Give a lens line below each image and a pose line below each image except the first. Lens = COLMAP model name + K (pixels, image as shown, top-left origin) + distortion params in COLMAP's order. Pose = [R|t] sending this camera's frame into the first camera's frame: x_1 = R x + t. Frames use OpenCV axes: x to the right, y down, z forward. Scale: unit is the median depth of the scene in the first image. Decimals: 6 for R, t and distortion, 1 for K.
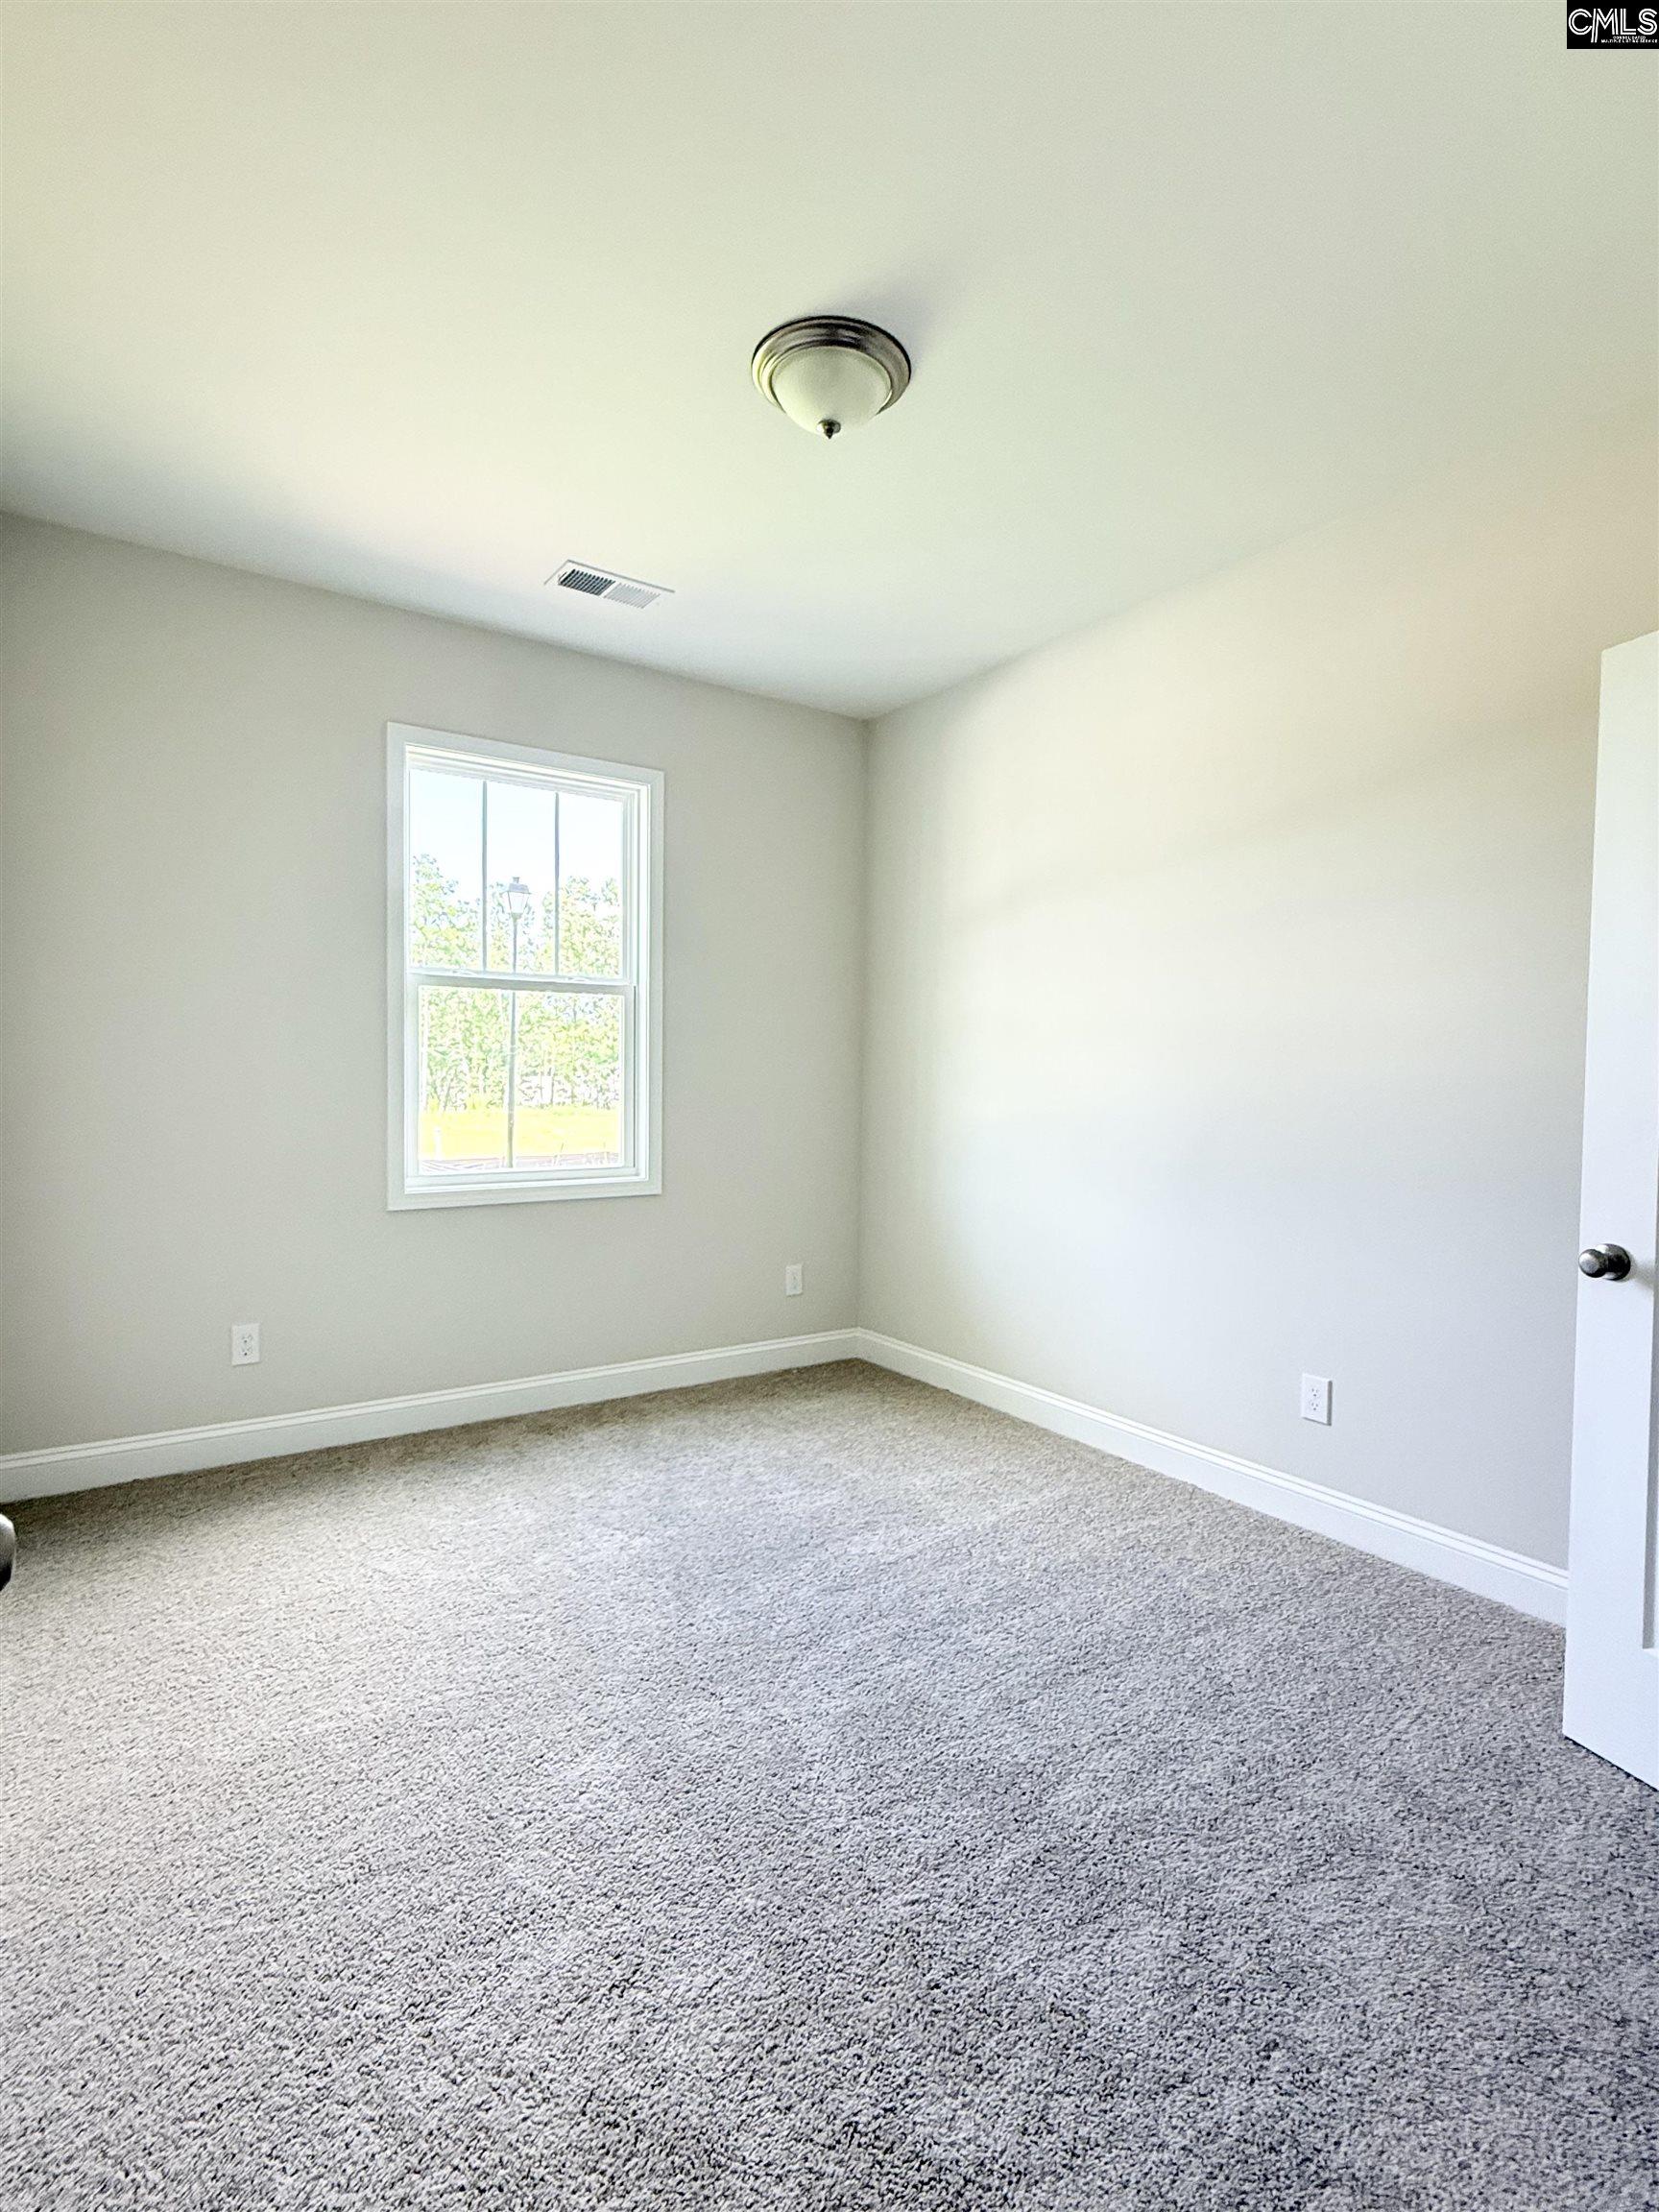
lens RADIAL K [[1094.9, 0, 838.4], [0, 1094.9, 1107.8], [0, 0, 1]] dist [-0.001235, -0.000425]
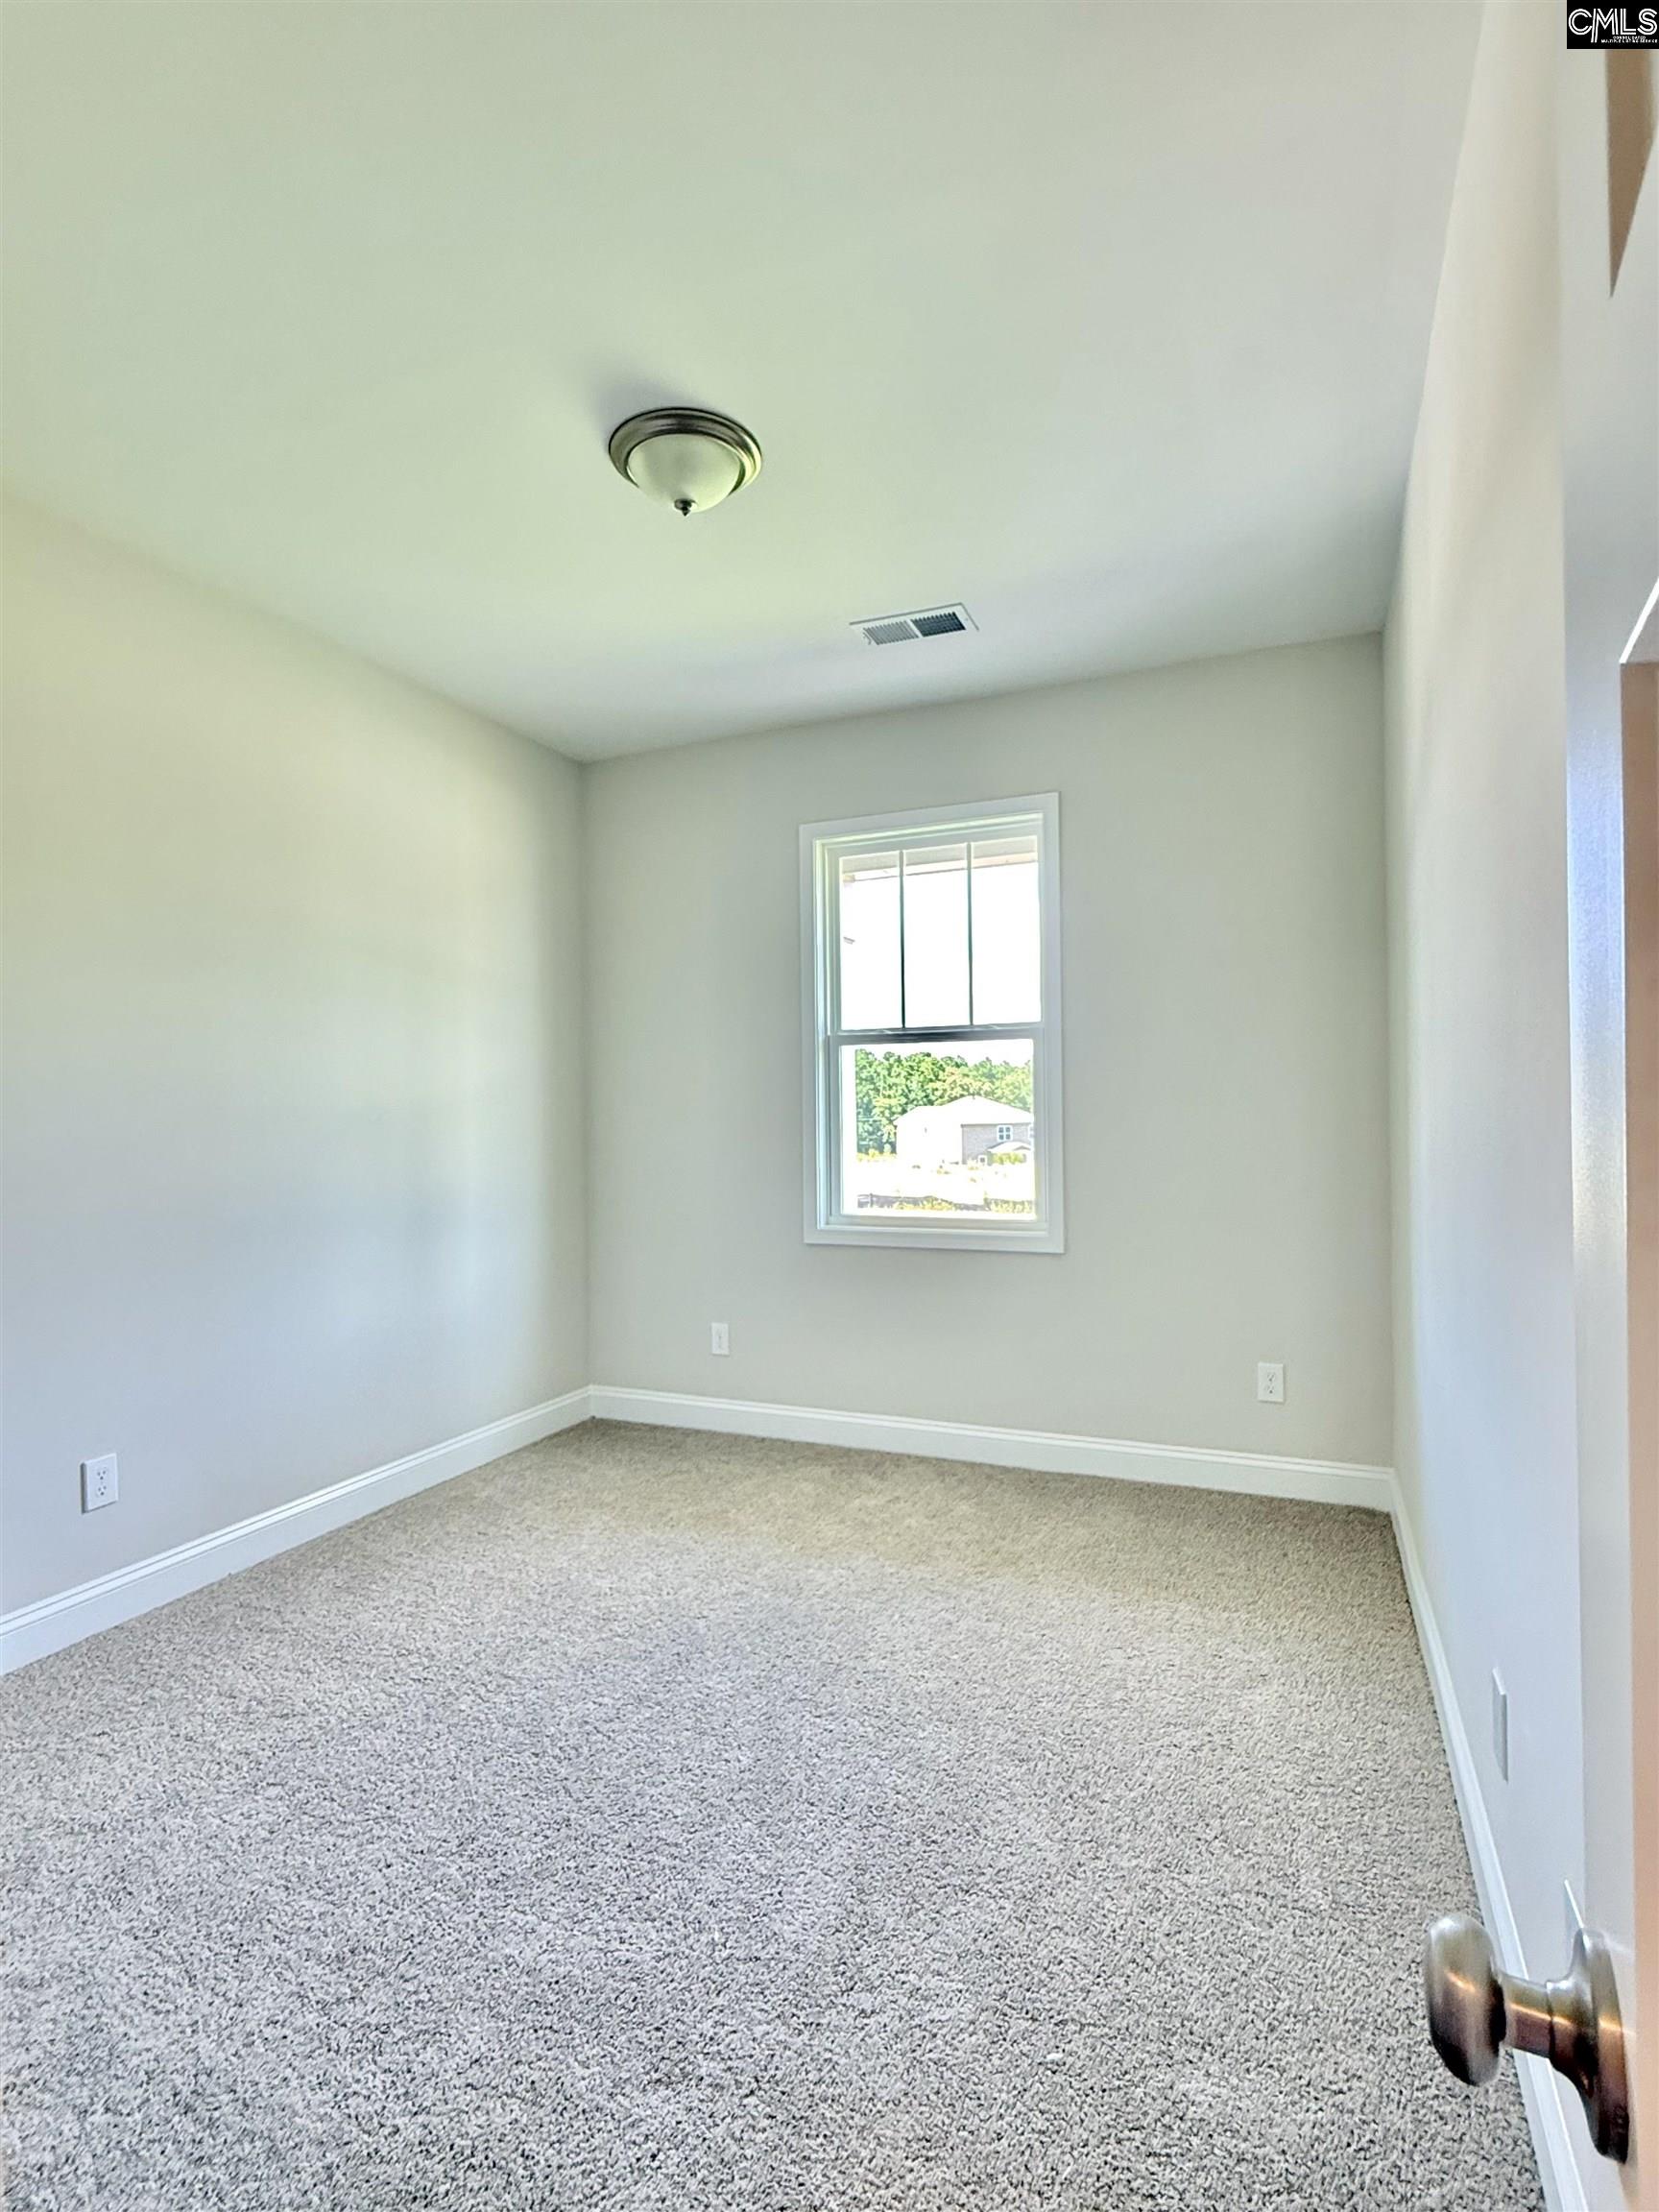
lens RADIAL K [[1094.9, 0, 838.4], [0, 1094.9, 1107.8], [0, 0, 1]] dist [-0.001235, -0.000425]
pose [[0.517705, -0.026468, -0.855150, 0.569529], [-0.010347, 0.999255, -0.037193, -0.005715], [0.855497, 0.028103, 0.517045, 0.407499]]
